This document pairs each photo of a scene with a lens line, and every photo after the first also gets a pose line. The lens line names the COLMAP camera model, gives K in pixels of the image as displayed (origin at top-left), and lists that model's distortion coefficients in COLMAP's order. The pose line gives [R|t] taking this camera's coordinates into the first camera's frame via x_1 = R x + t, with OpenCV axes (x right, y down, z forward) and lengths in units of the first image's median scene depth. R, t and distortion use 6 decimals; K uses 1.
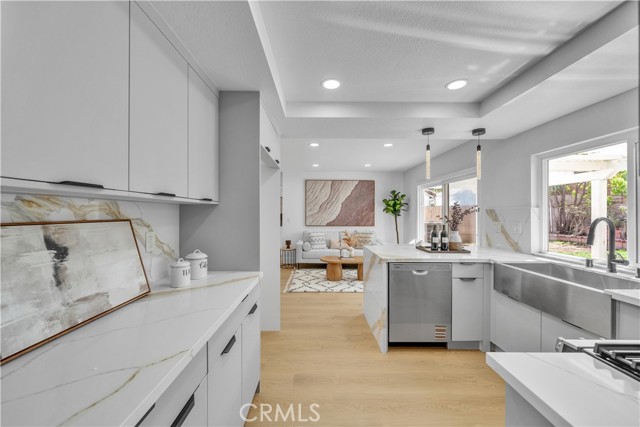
lens RADIAL K [[235.6, 0, 320.0], [0, 235.6, 213.5], [0, 0, 1]] dist [-0.001288, -0.000148]
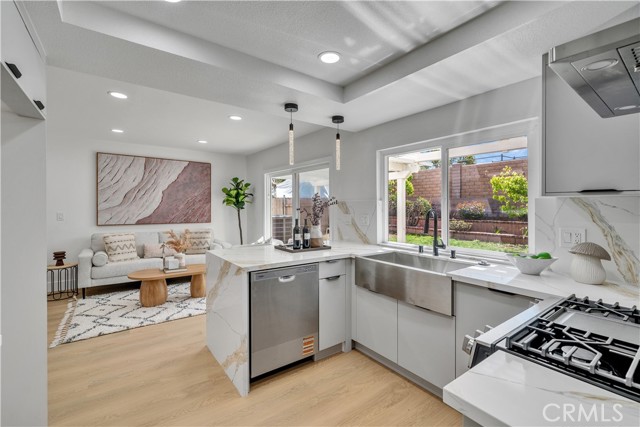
lens RADIAL K [[275.9, 0, 316.4], [0, 275.9, 207.5], [0, 0, 1]] dist [-0.000253, -0.000113]
pose [[0.809988, -0.002598, 0.586441, -0.042321], [-0.000170, 0.999989, 0.004665, 0.000712], [-0.586447, -0.003878, 0.809978, 0.148716]]
